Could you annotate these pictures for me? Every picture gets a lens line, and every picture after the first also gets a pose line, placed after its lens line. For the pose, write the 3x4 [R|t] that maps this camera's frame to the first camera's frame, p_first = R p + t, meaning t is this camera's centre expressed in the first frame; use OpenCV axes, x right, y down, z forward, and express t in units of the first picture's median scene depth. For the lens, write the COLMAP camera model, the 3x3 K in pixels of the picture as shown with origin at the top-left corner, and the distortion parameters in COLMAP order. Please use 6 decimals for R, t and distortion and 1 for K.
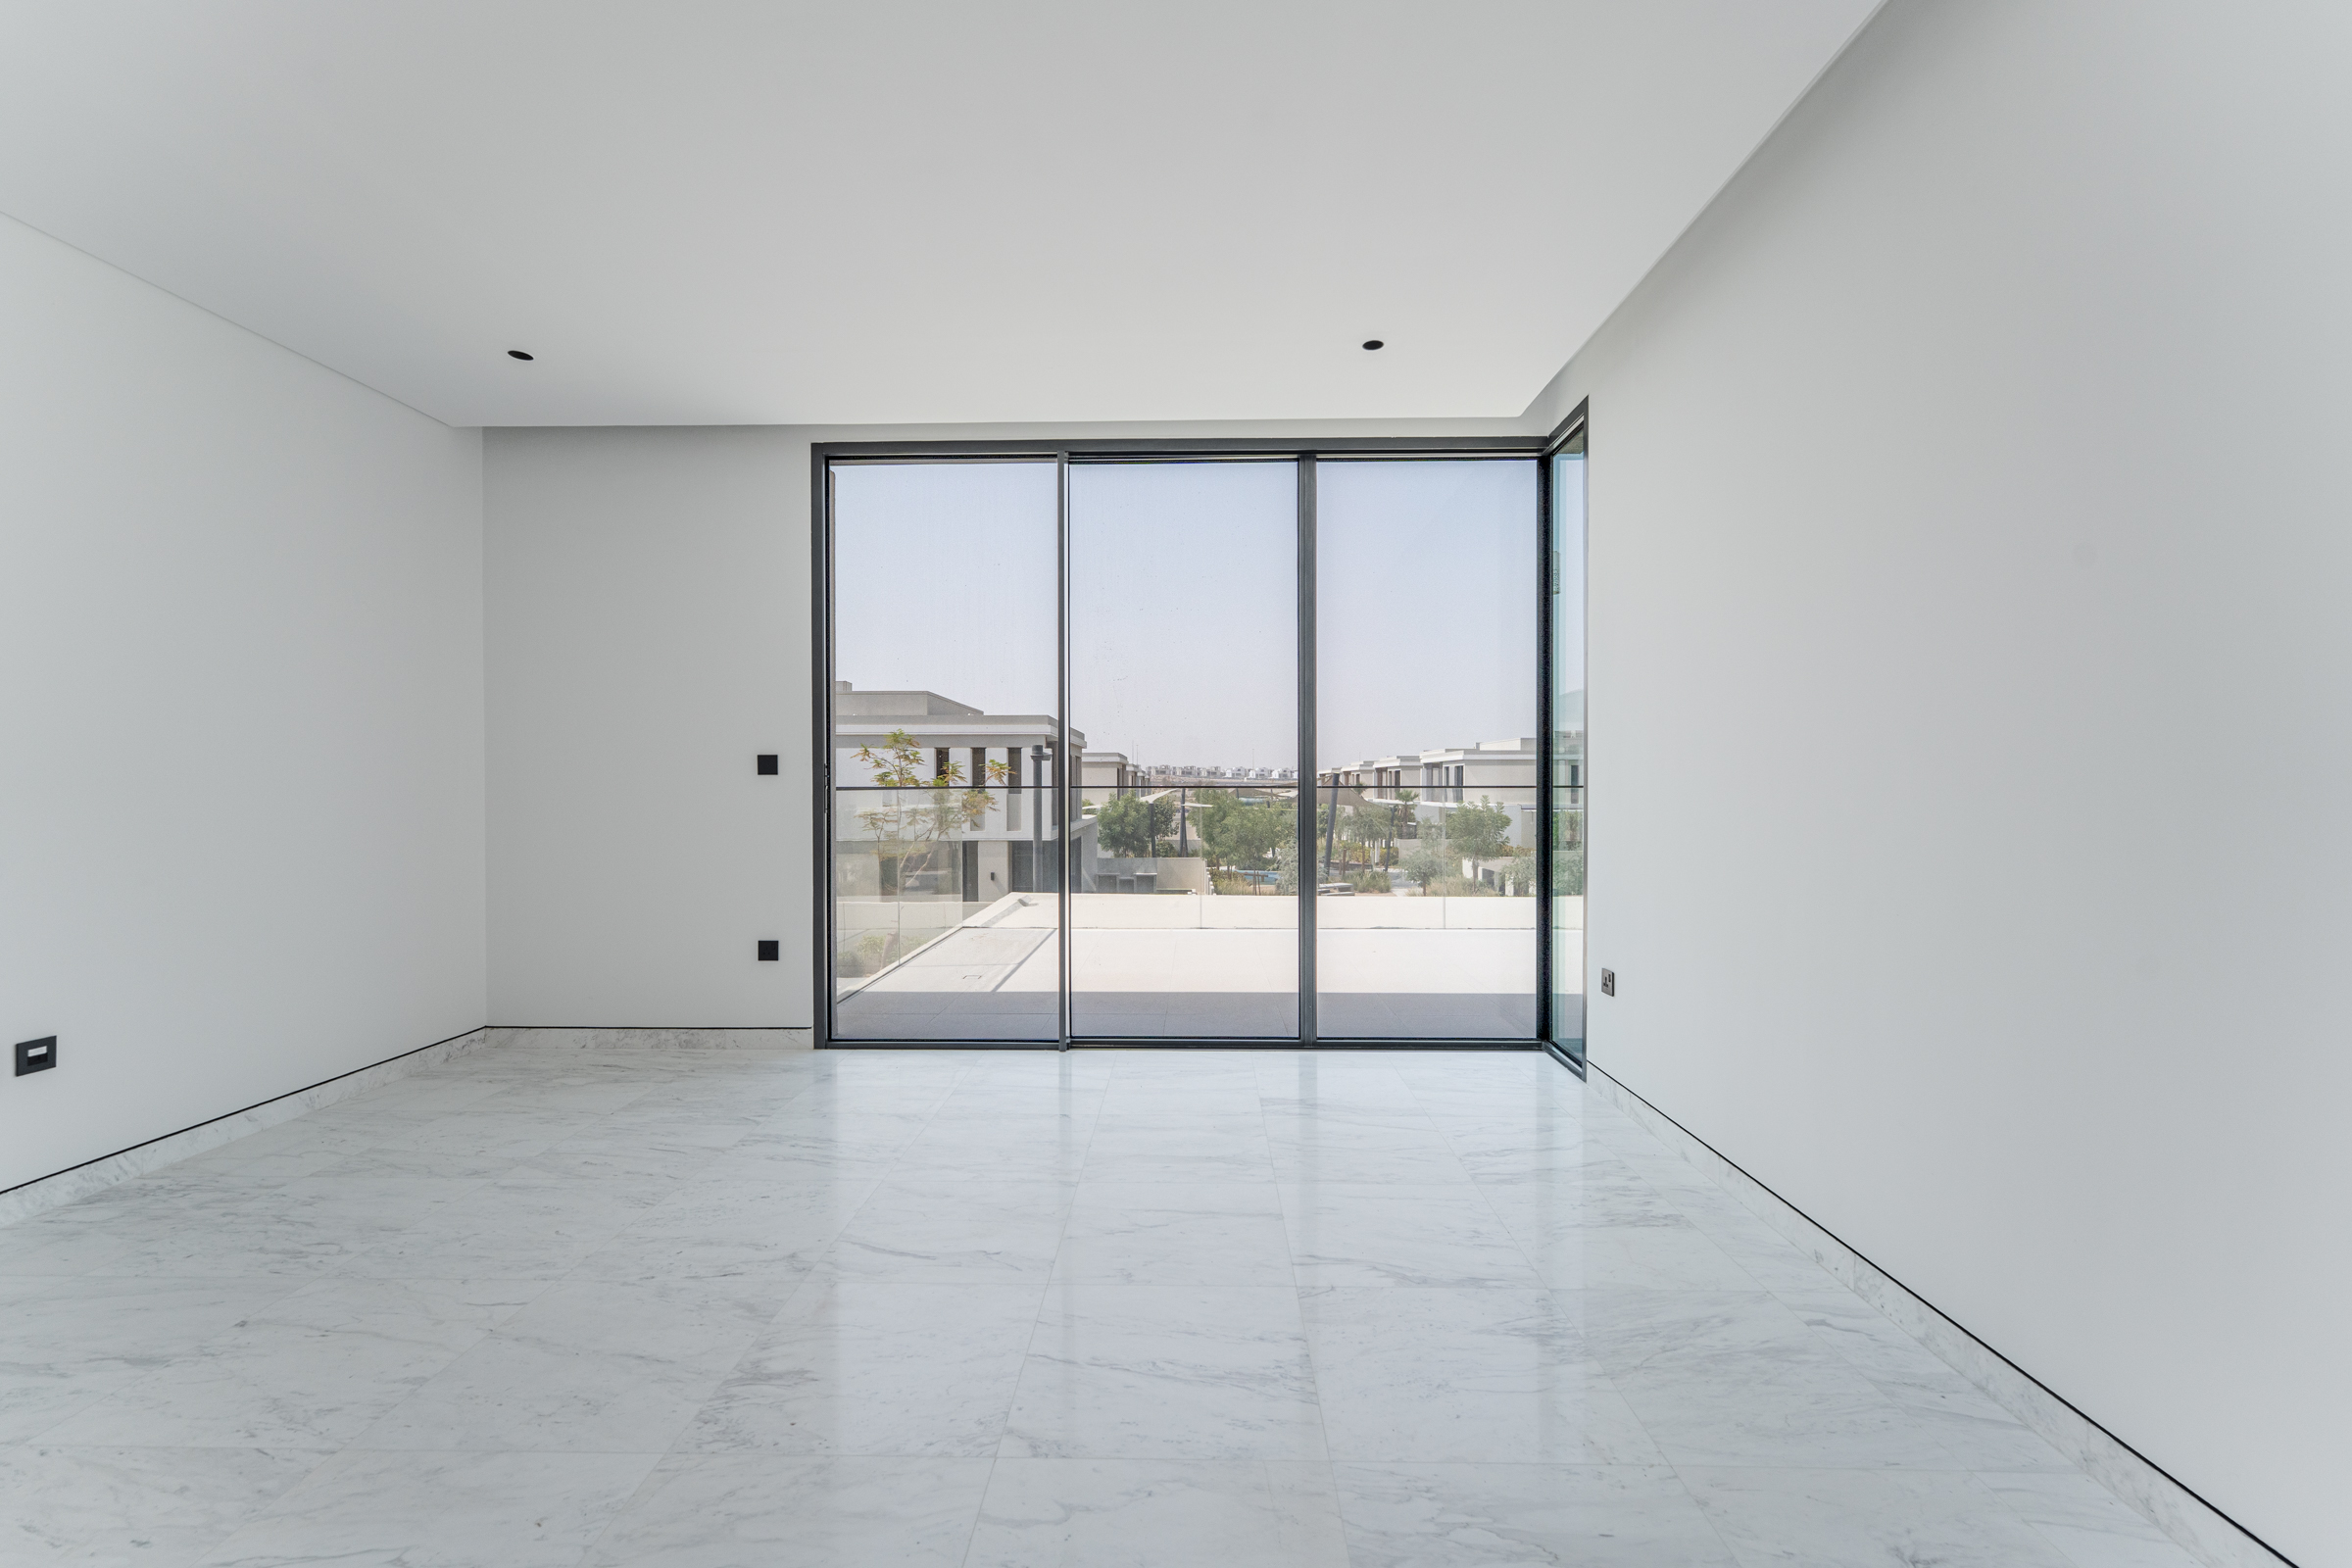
lens RADIAL K [[962.7, 0, 1179.2], [0, 962.7, 789.0], [0, 0, 1]] dist [0.002741, -0.000092]
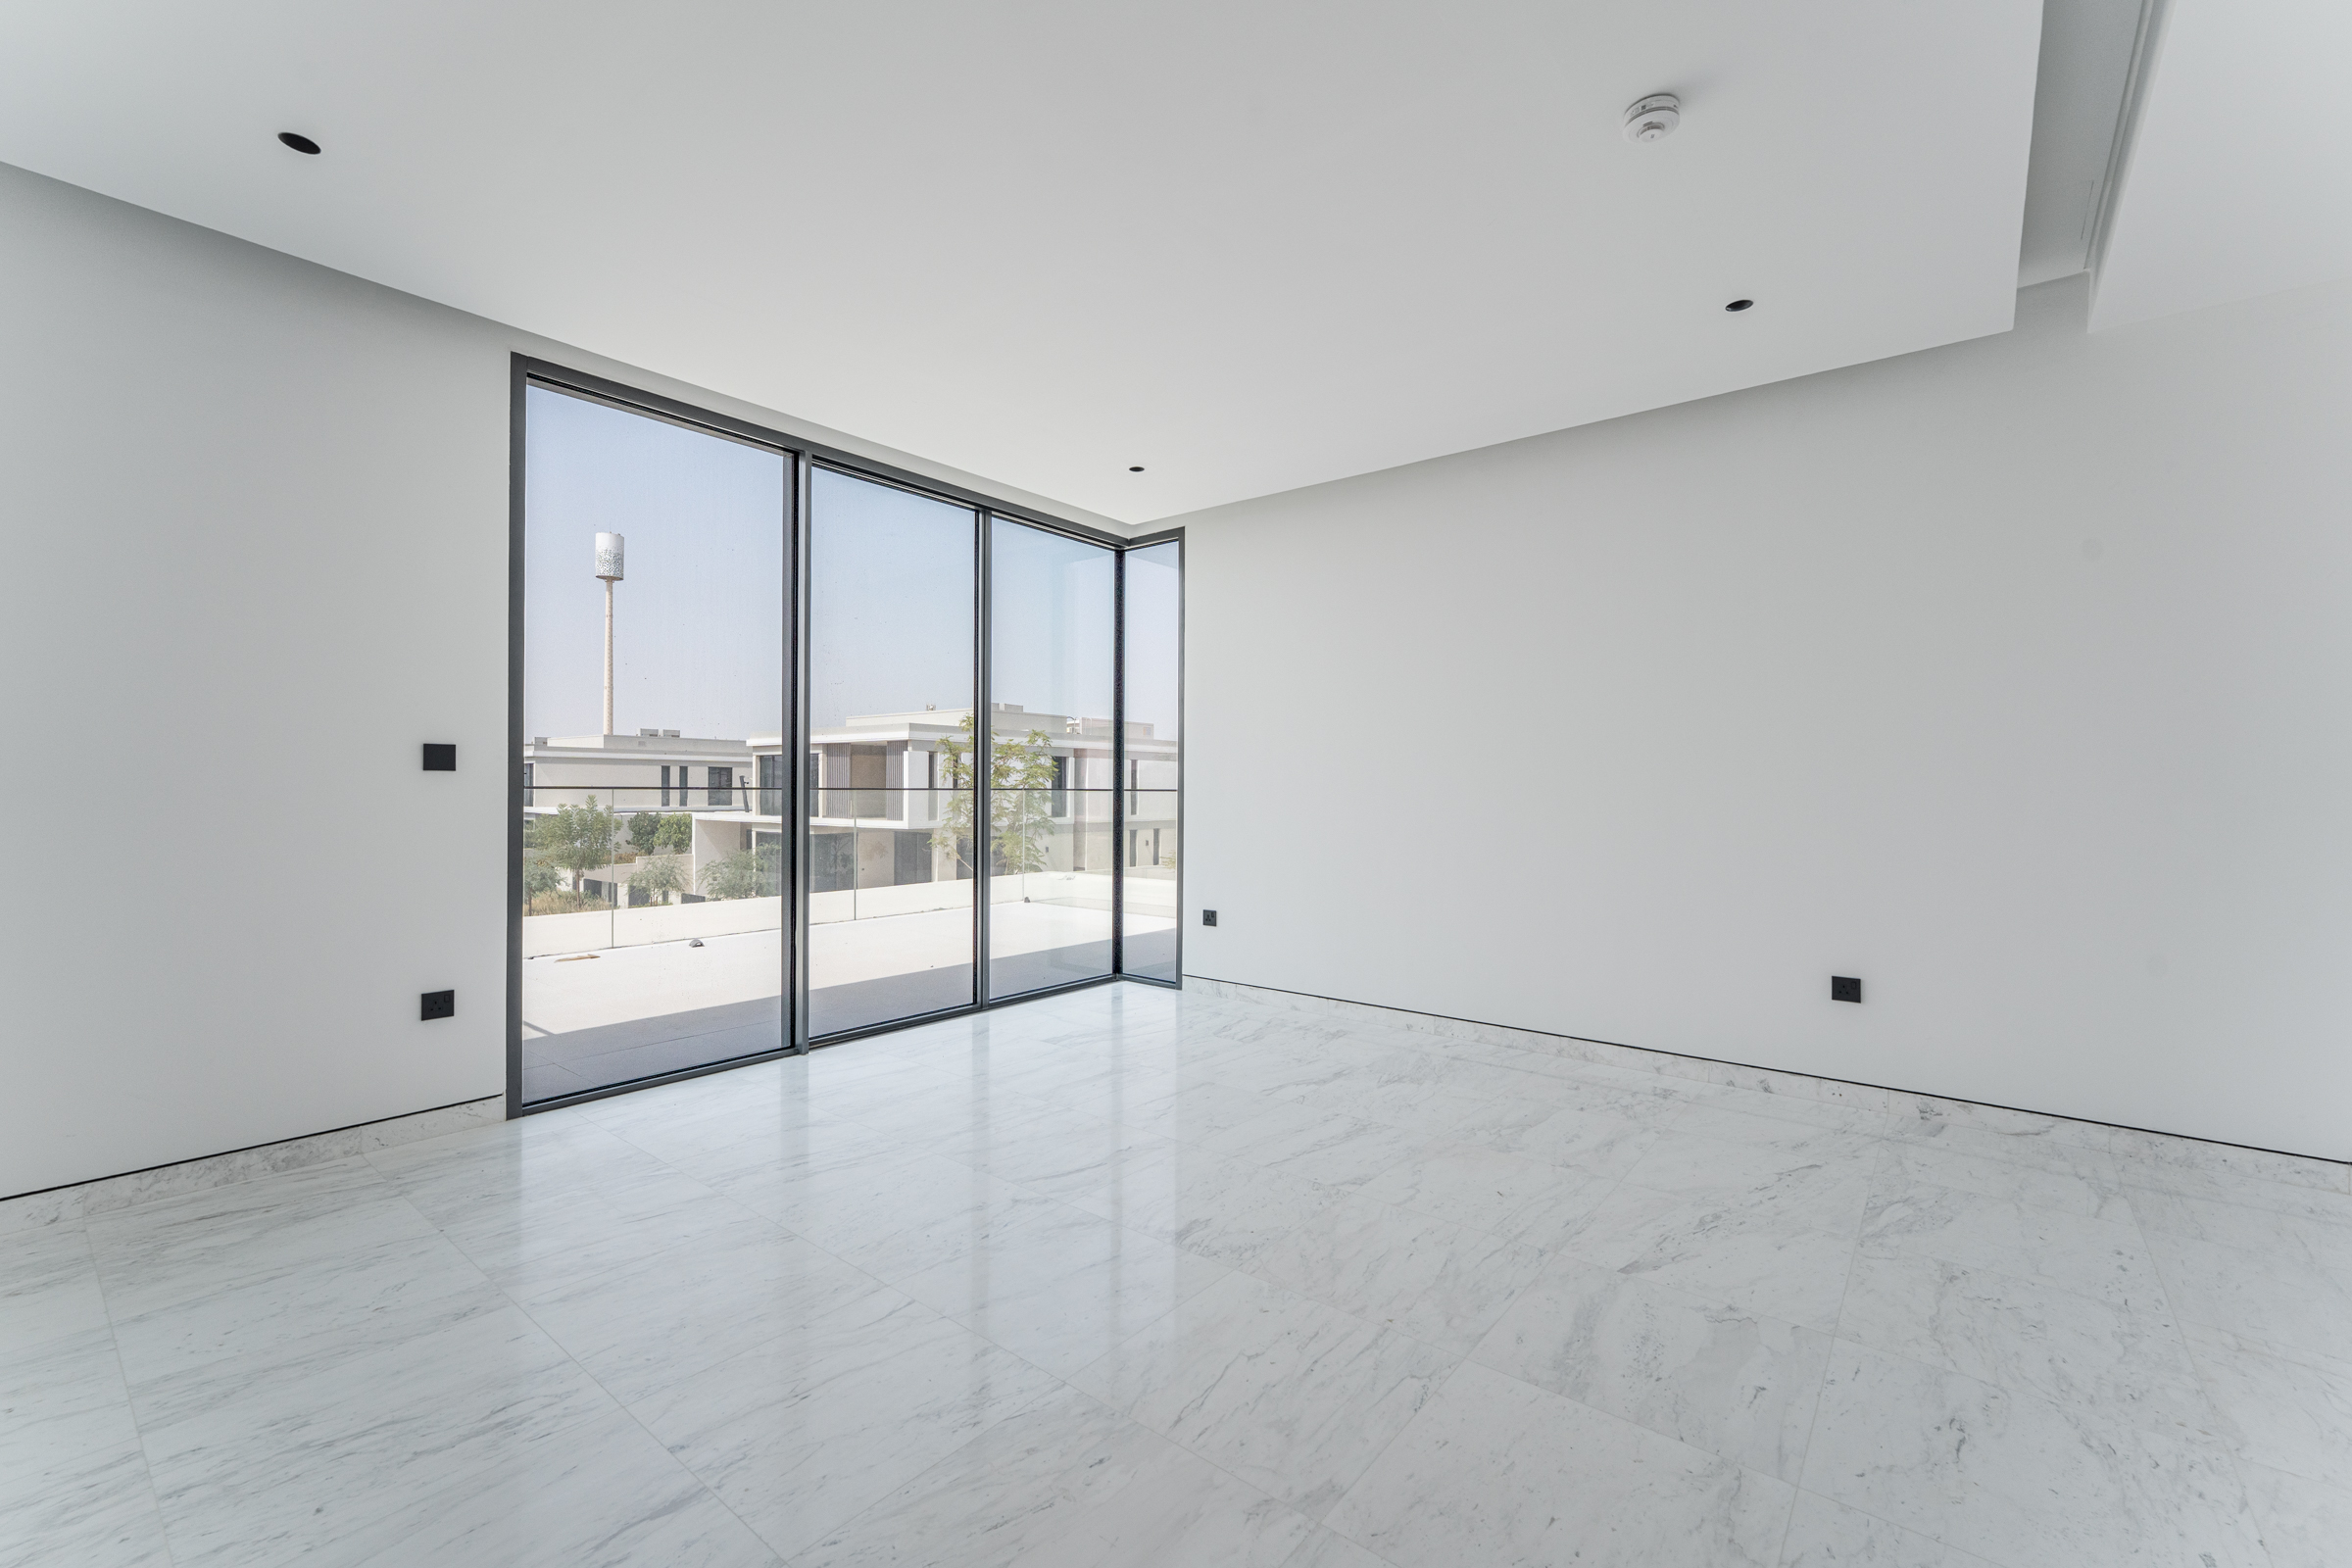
lens RADIAL K [[962.7, 0, 1183.7], [0, 962.7, 780.5], [0, 0, 1]] dist [0.002741, -0.000092]
pose [[0.614804, 0.009840, 0.788619, -0.662404], [-0.001392, 0.999934, -0.011391, 0.001122], [-0.788679, 0.005906, 0.614777, 0.080488]]
